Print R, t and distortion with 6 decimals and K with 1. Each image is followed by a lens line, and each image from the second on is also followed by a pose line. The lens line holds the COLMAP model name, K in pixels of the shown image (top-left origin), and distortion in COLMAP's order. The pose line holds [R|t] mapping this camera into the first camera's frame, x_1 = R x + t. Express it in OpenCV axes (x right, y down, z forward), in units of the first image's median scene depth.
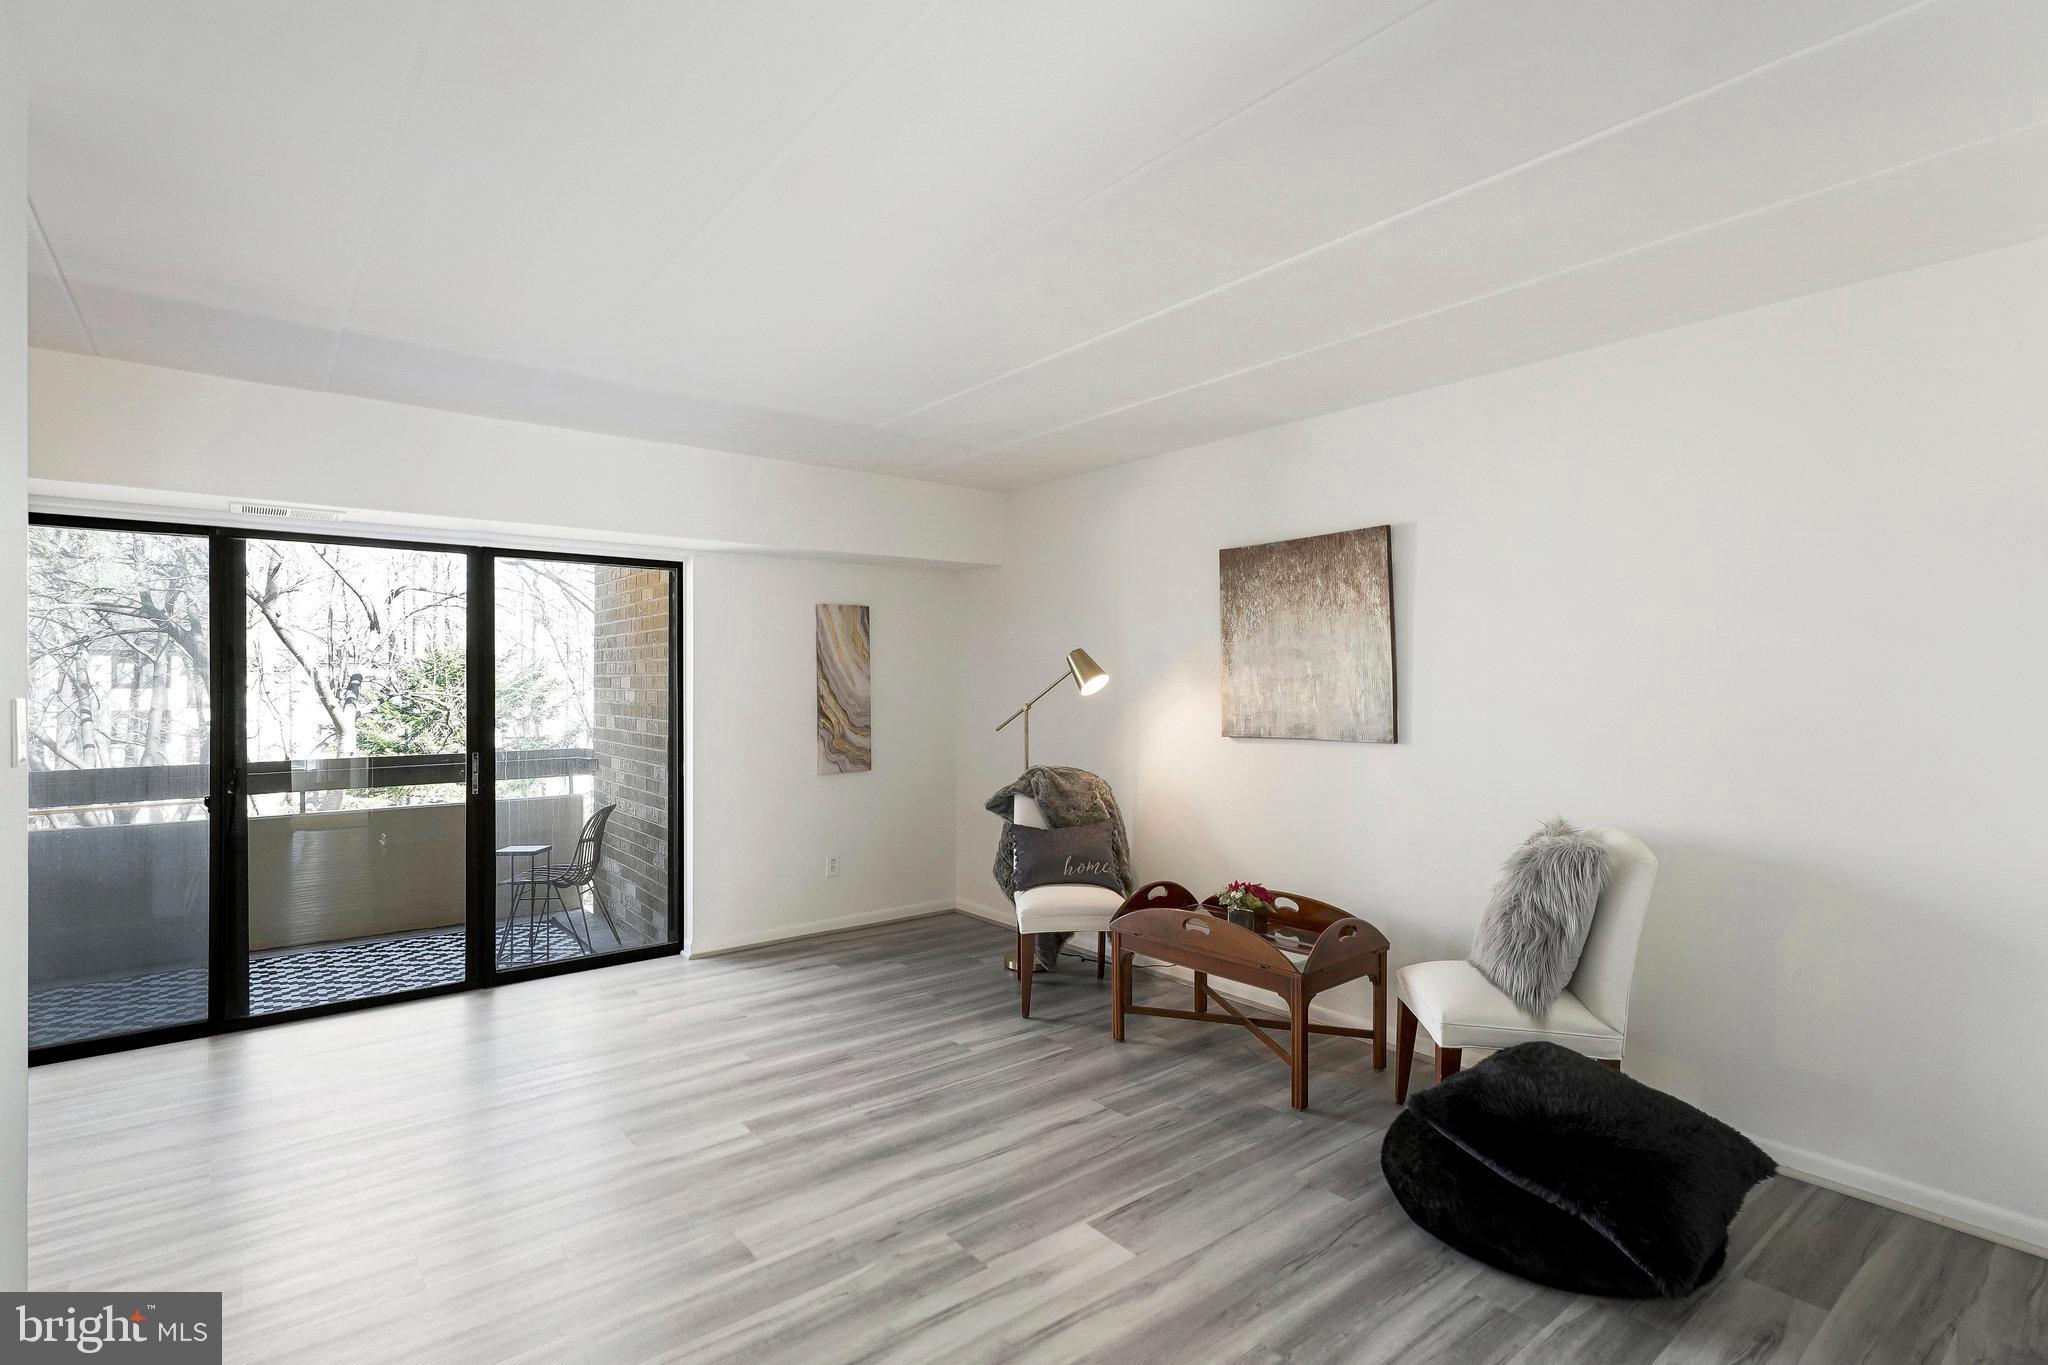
lens RADIAL K [[954.6, 0, 1014.1], [0, 954.6, 673.1], [0, 0, 1]] dist [-0.012357, 0.000111]
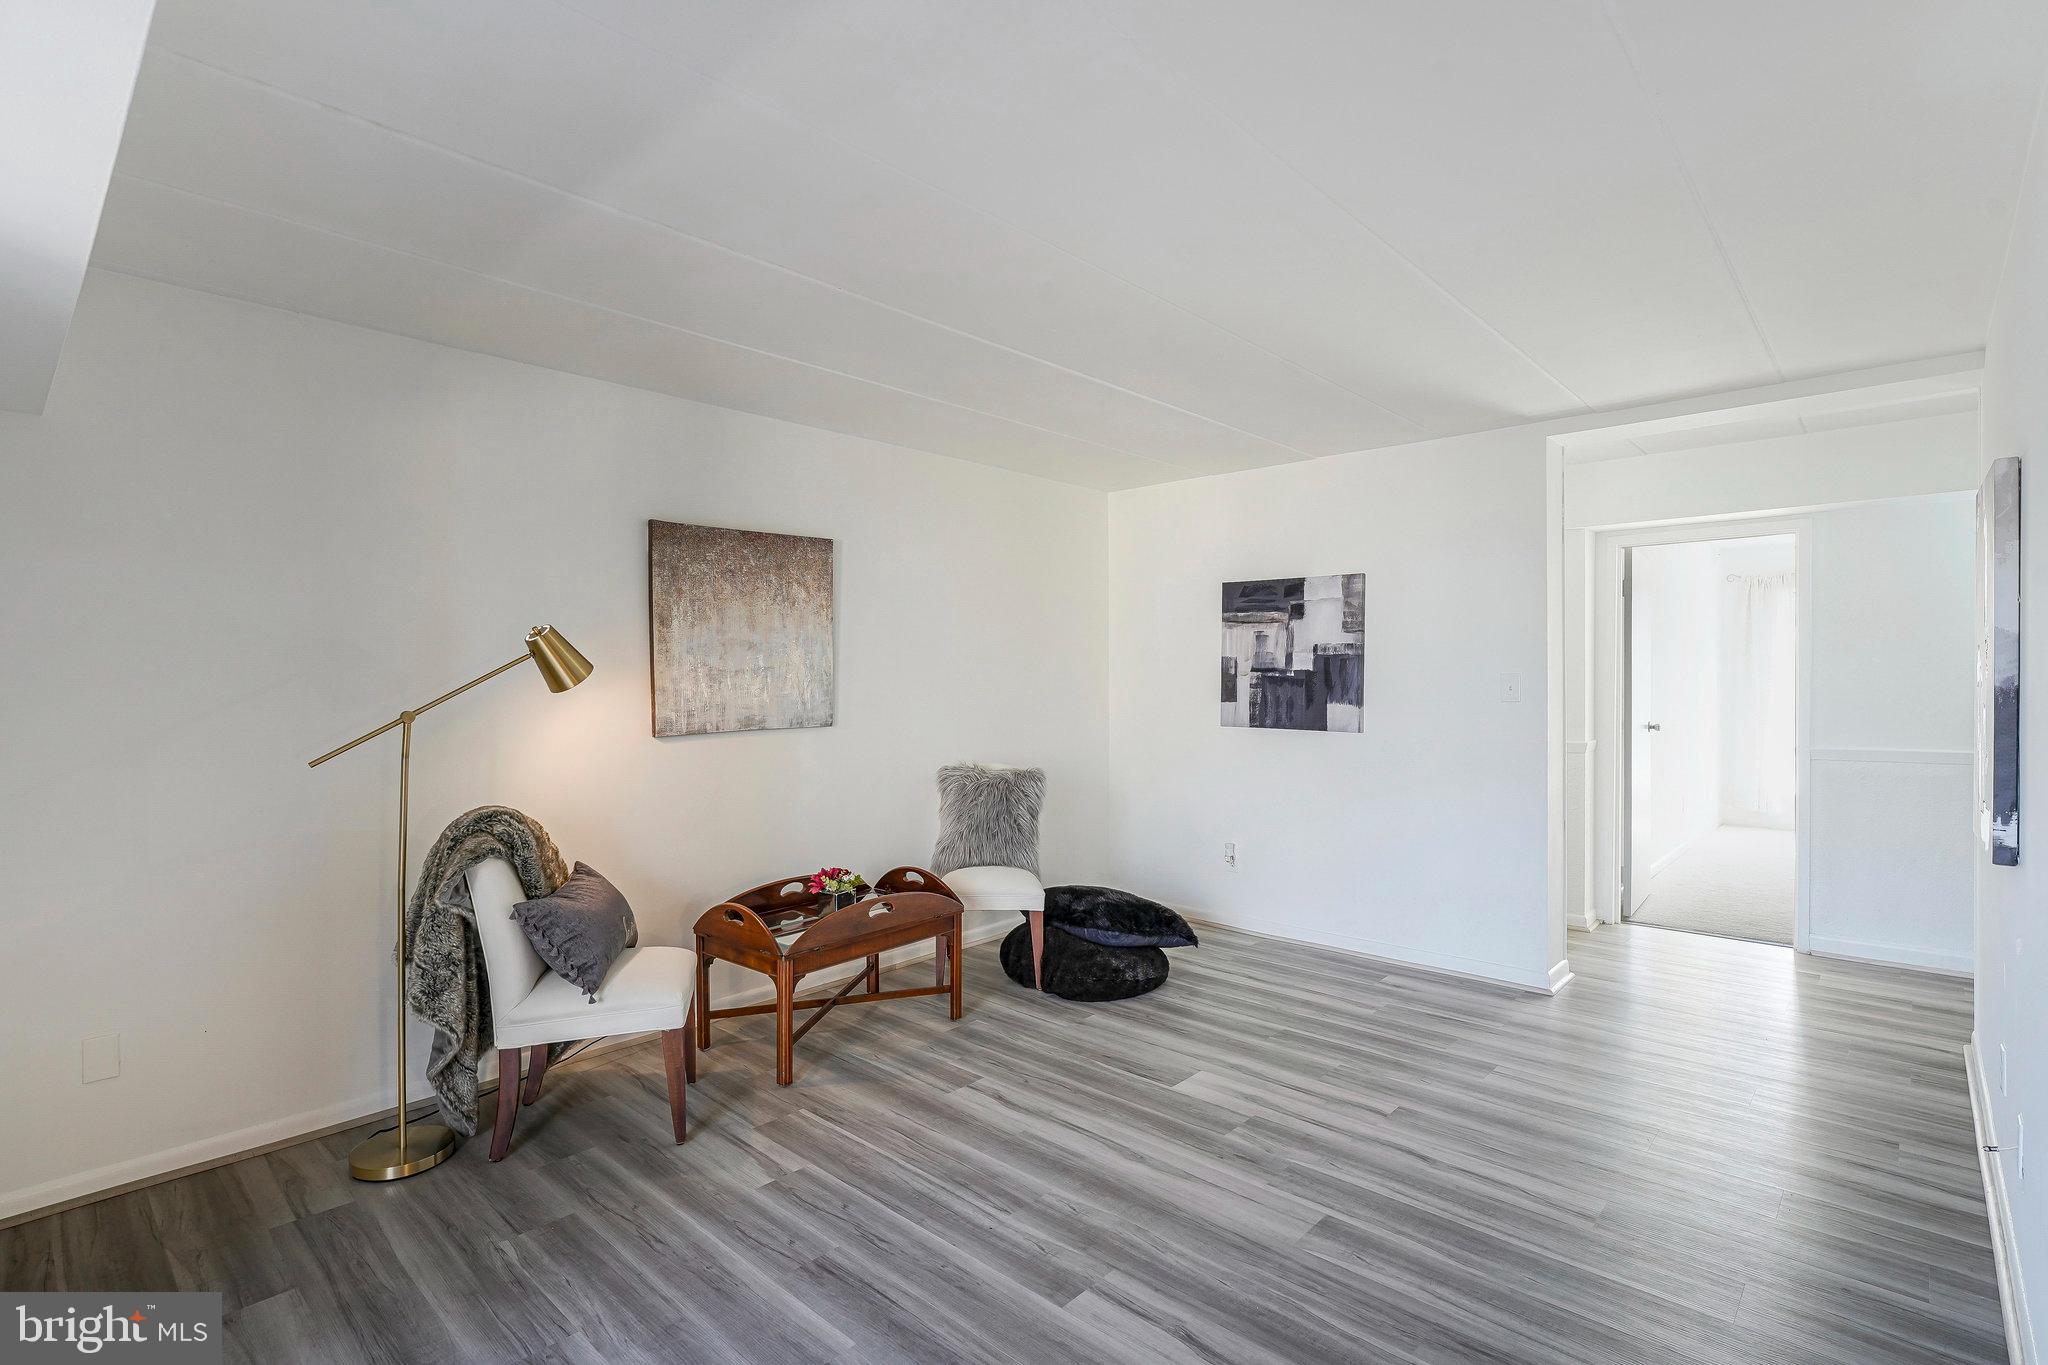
lens RADIAL K [[954.6, 0, 1014.1], [0, 954.6, 673.1], [0, 0, 1]] dist [-0.012357, 0.000111]
pose [[-0.128534, 0.007454, 0.991677, -0.768911], [-0.001801, 0.999968, -0.007750, 0.016741], [-0.991703, -0.002782, -0.128517, 0.895594]]
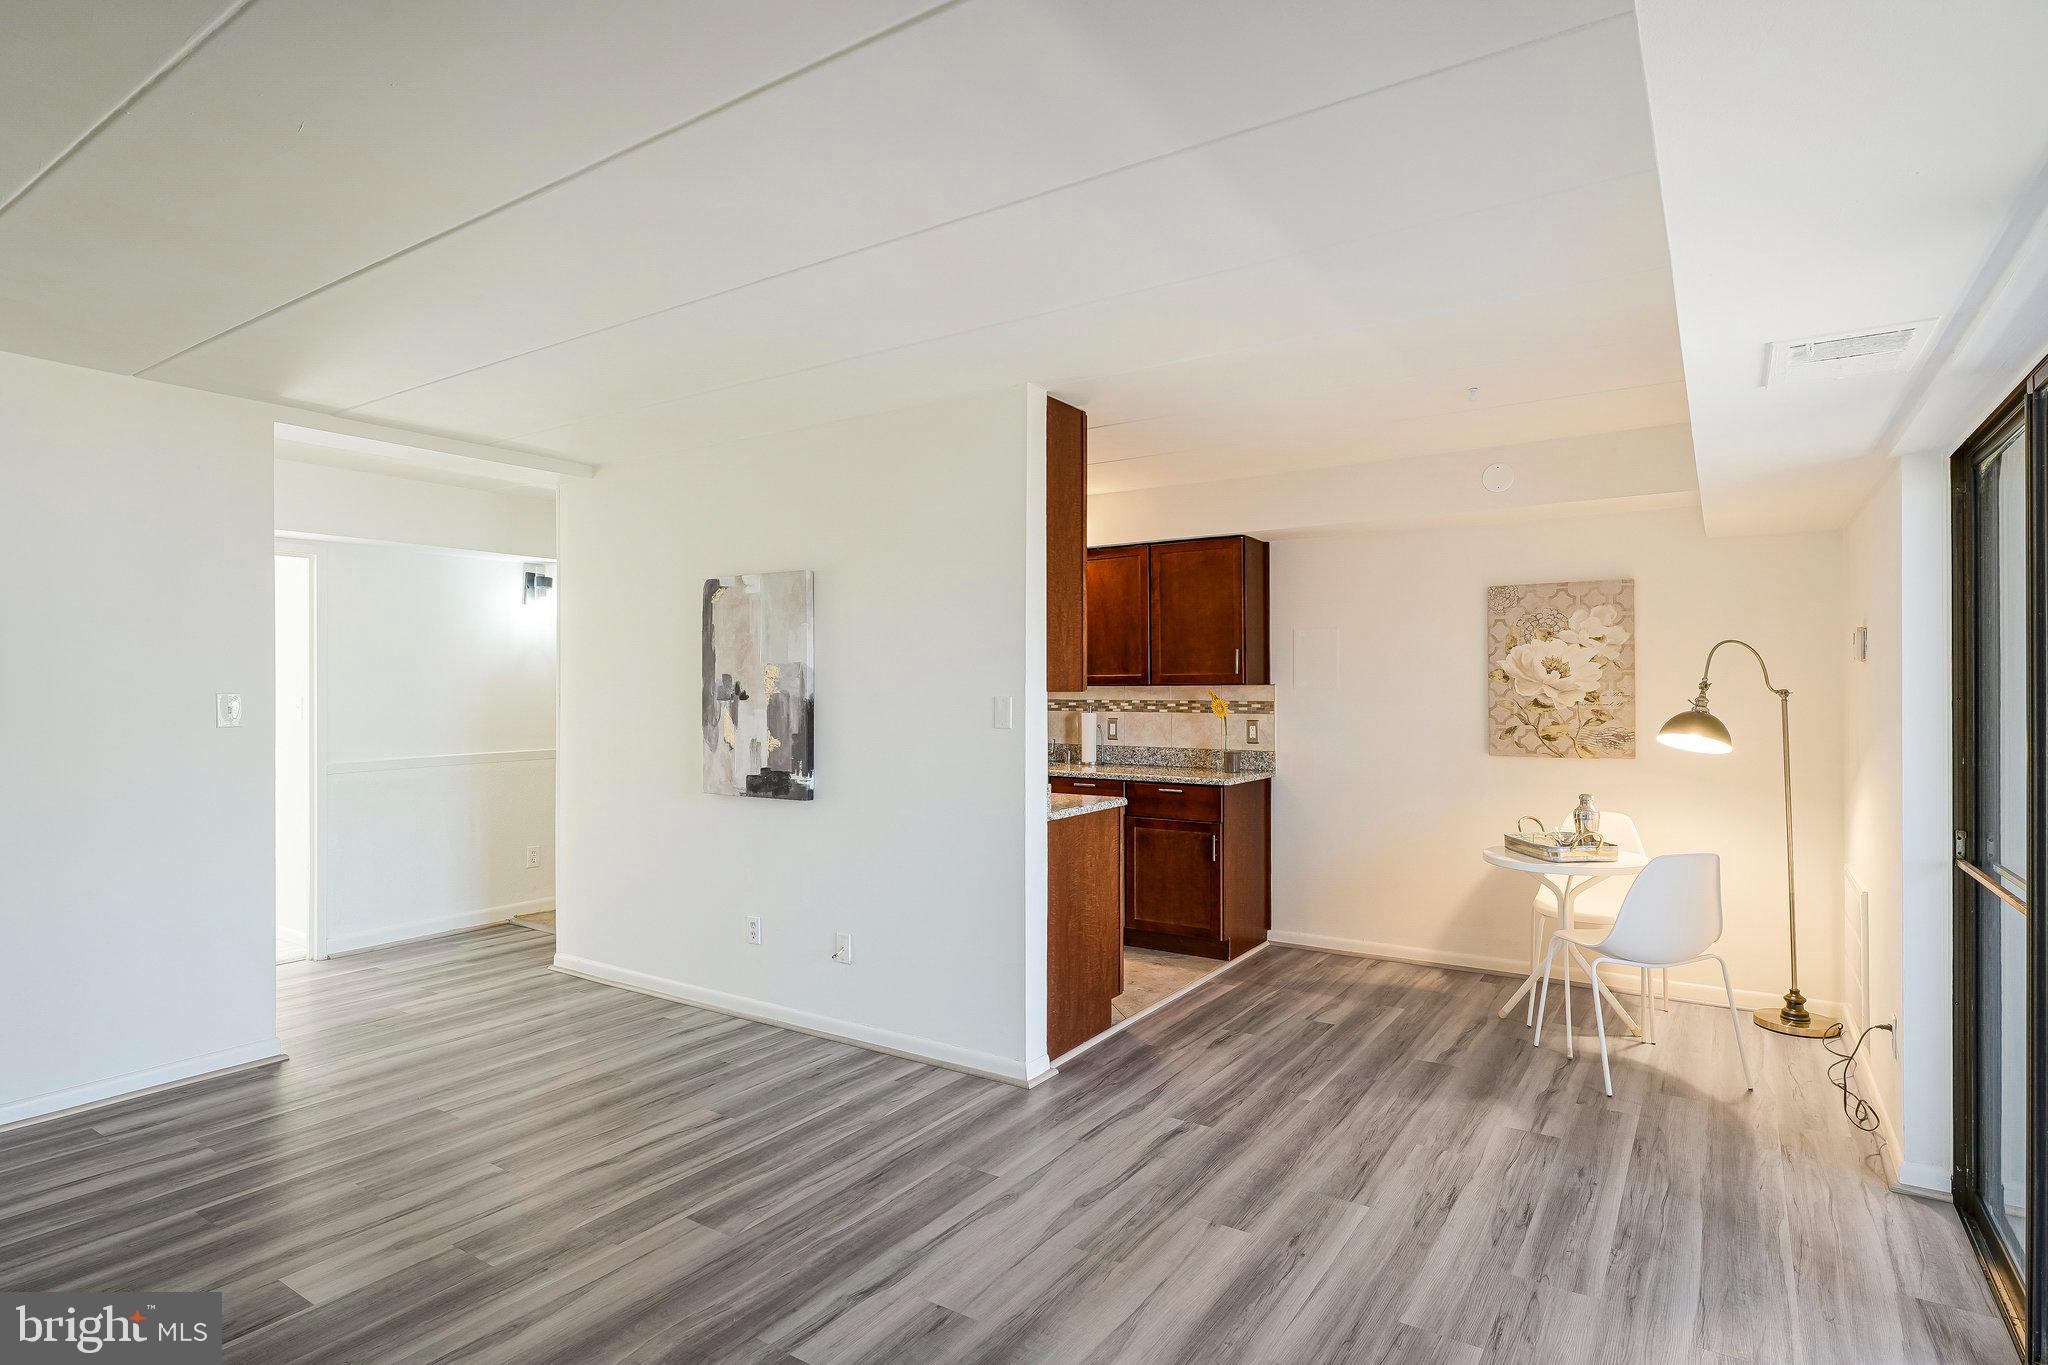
lens RADIAL K [[1075.7, 0, 1027.6], [0, 1075.7, 687.0], [0, 0, 1]] dist [-0.000550, -0.000282]
pose [[-0.956201, 0.007526, -0.292614, -0.171330], [0.009507, 0.999940, -0.005351, 0.018911], [0.292556, -0.007898, -0.956216, 1.378211]]
